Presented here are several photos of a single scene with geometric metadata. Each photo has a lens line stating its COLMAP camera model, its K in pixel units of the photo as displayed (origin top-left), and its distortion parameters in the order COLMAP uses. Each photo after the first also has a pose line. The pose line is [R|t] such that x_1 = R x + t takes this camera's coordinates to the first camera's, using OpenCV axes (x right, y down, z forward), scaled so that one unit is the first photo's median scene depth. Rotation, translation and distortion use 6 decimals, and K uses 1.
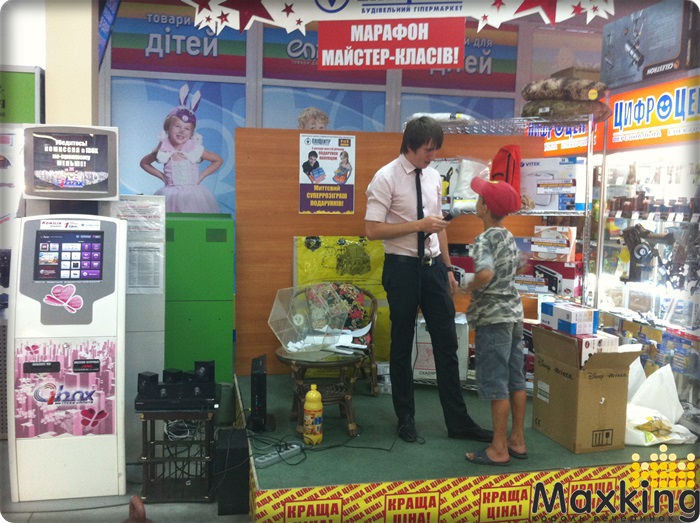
lens RADIAL K [[679.1, 0, 352.7], [0, 679.1, 261.3], [0, 0, 1]] dist [0.038943, -0.167176]
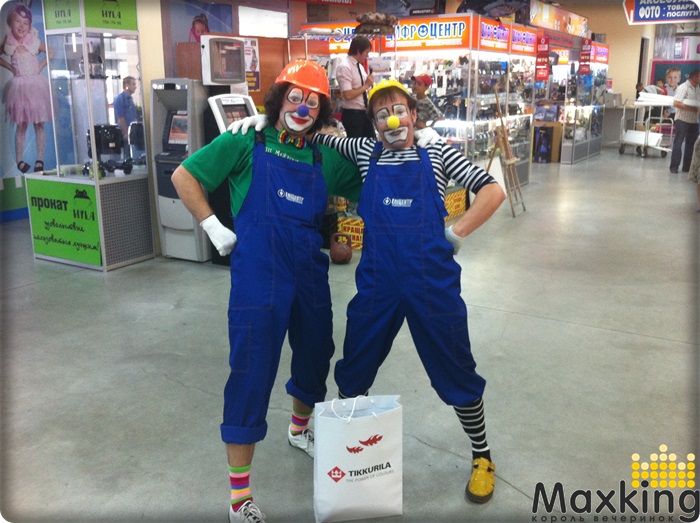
lens RADIAL K [[679.1, 0, 352.7], [0, 679.1, 261.3], [0, 0, 1]] dist [0.038943, -0.167176]
pose [[0.685726, -0.210410, 0.696783, -1.225514], [0.087849, 0.974232, 0.207736, 0.006594], [-0.722538, -0.081238, 0.686541, -0.313790]]
